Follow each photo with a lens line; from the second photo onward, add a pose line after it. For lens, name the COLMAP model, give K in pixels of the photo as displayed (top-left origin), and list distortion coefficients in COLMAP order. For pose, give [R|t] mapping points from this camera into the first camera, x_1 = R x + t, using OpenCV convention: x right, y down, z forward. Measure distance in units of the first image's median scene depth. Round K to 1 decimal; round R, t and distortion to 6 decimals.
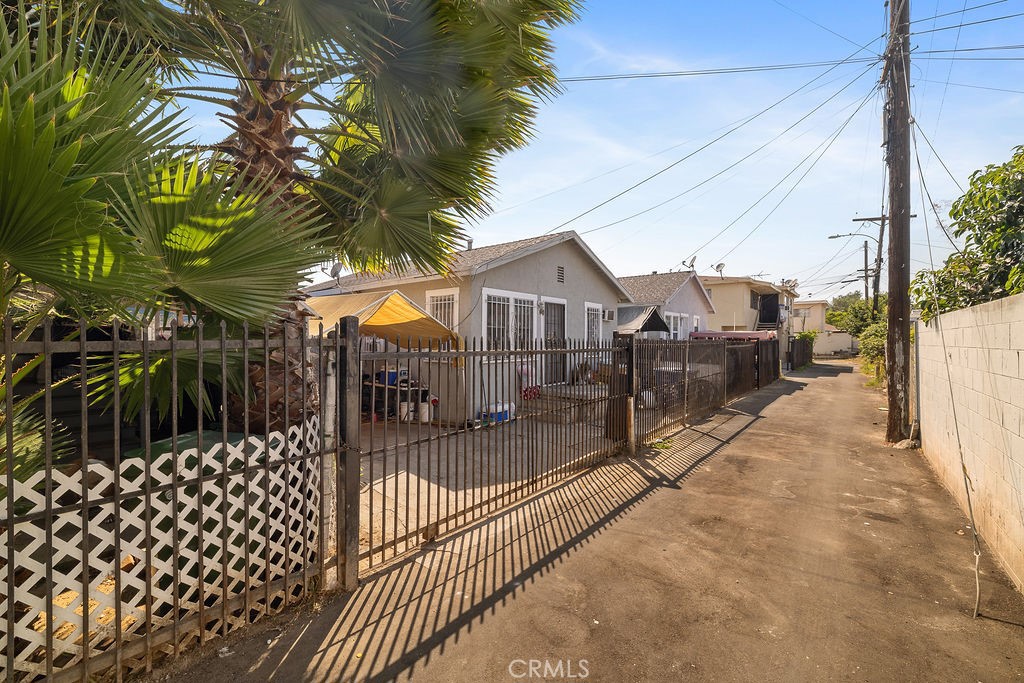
lens RADIAL K [[432.1, 0, 512.0], [0, 432.1, 341.5], [0, 0, 1]] dist [0.000792, 0.000358]
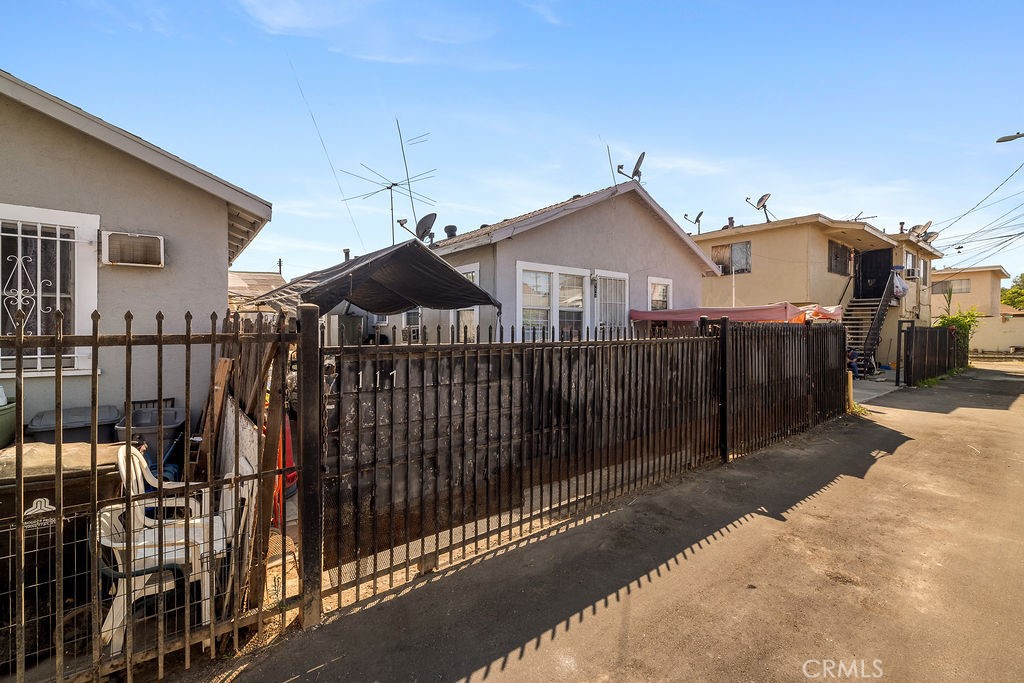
lens RADIAL K [[434.6, 0, 512.6], [0, 434.6, 336.6], [0, 0, 1]] dist [0.000612, 0.000115]
pose [[0.975239, -0.008474, -0.220991, 0.247609], [0.008657, 0.999963, -0.000139, 0.002903], [0.220984, -0.001778, 0.975276, 0.319471]]
